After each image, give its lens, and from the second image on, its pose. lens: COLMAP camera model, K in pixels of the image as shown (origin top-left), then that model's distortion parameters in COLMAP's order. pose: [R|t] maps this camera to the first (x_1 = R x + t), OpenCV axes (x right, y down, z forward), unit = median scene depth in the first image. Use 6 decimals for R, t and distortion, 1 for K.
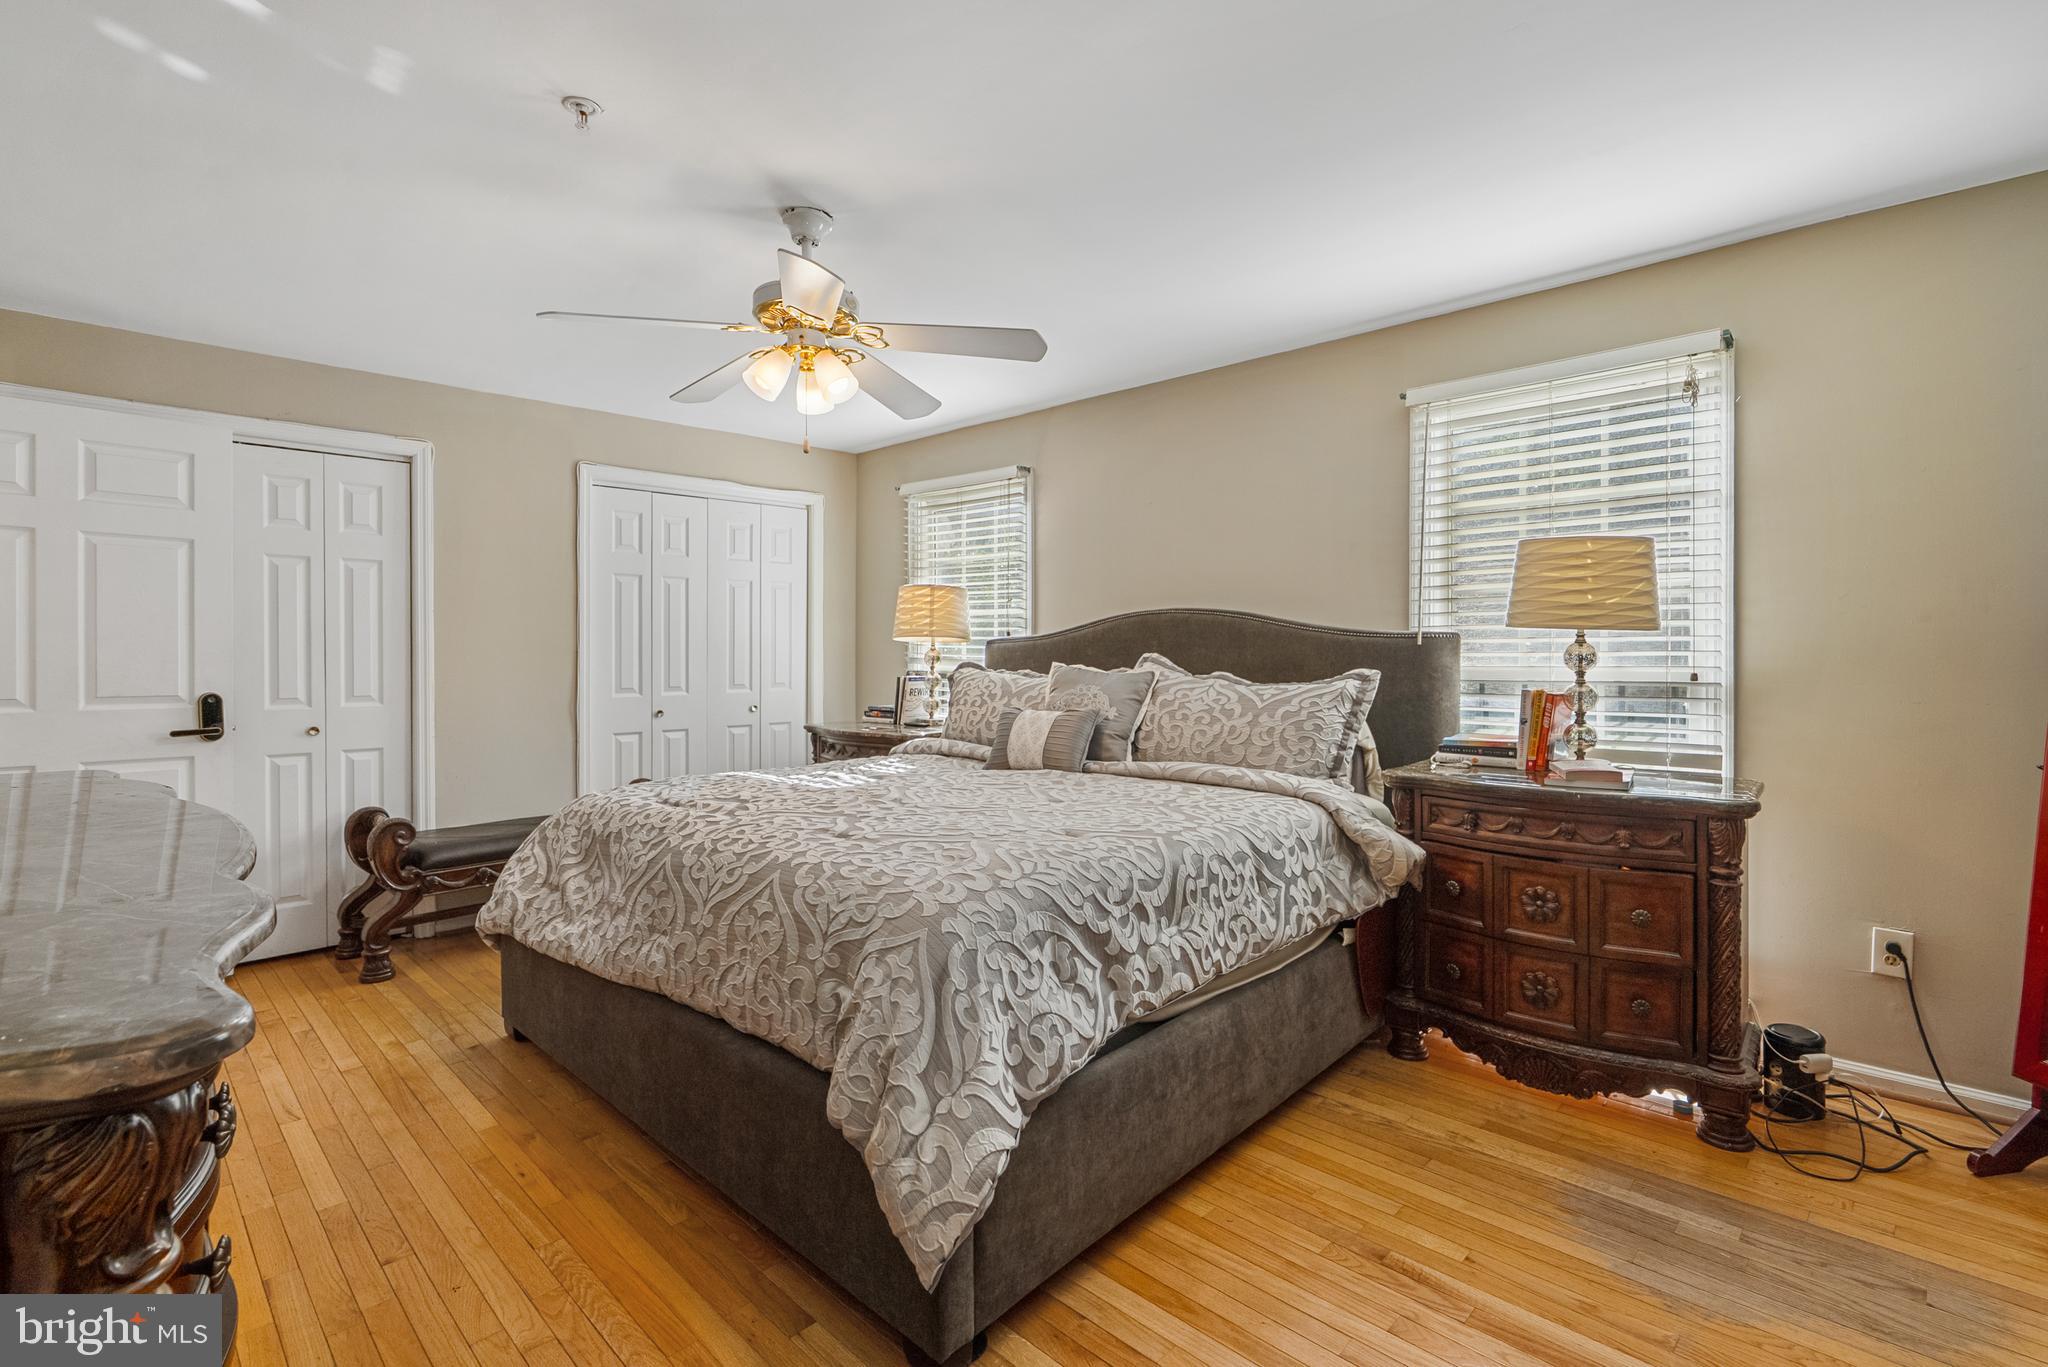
lens RADIAL K [[945.5, 0, 1019.2], [0, 945.5, 665.2], [0, 0, 1]] dist [-0.003318, 0.004087]
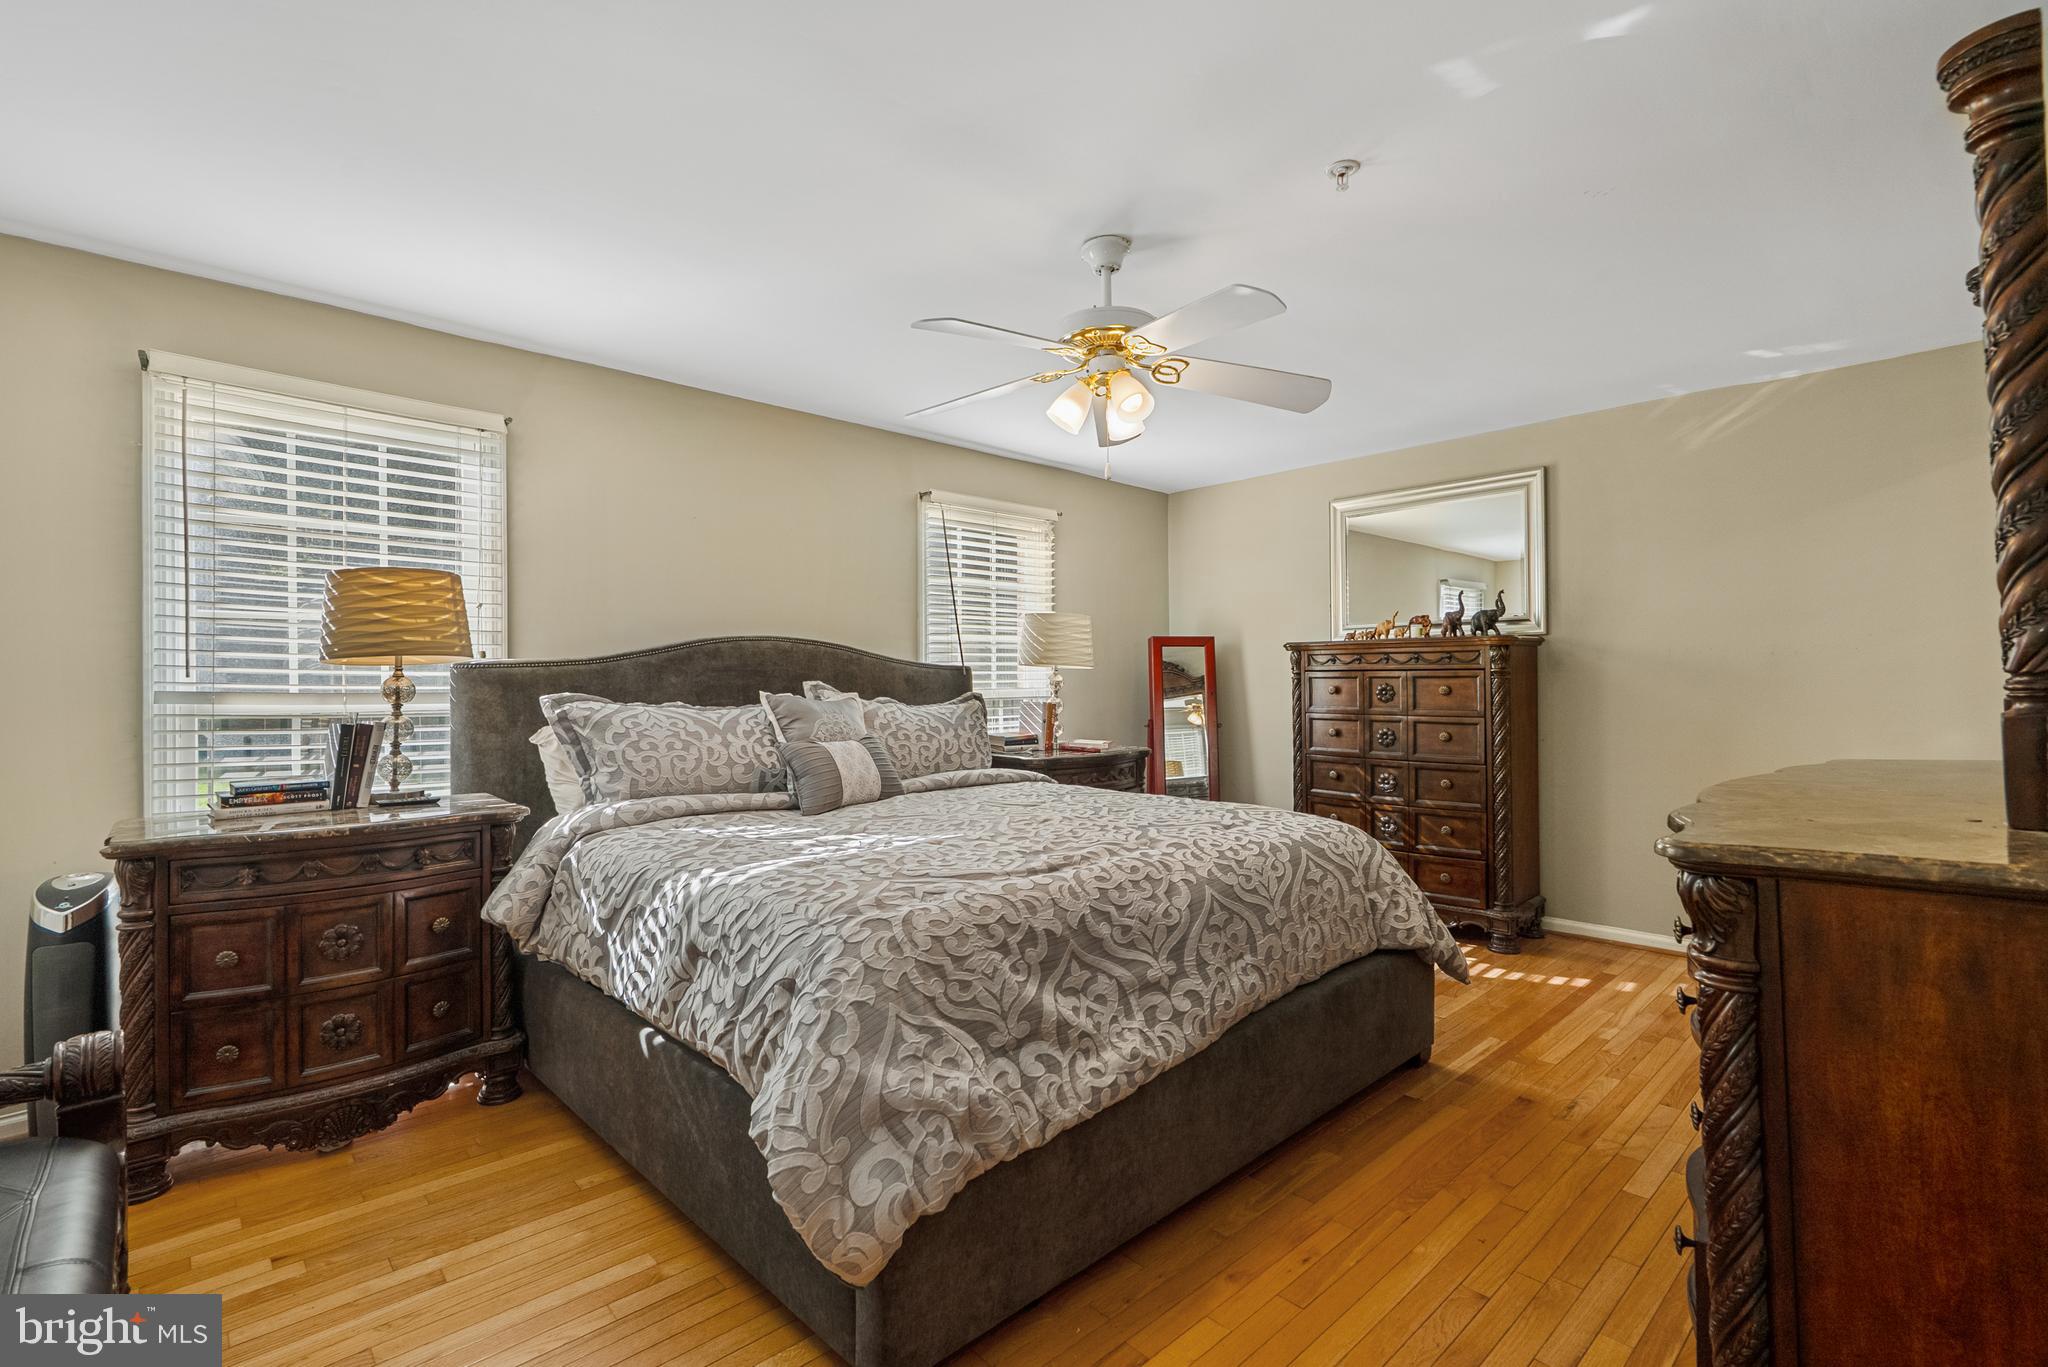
lens RADIAL K [[945.5, 0, 1007.1], [0, 945.5, 691.6], [0, 0, 1]] dist [-0.003318, 0.004087]
pose [[0.050842, -0.010883, 0.998647, -0.986498], [0.020592, 0.999739, 0.009847, -0.008517], [-0.998494, 0.020063, 0.051053, 0.847026]]
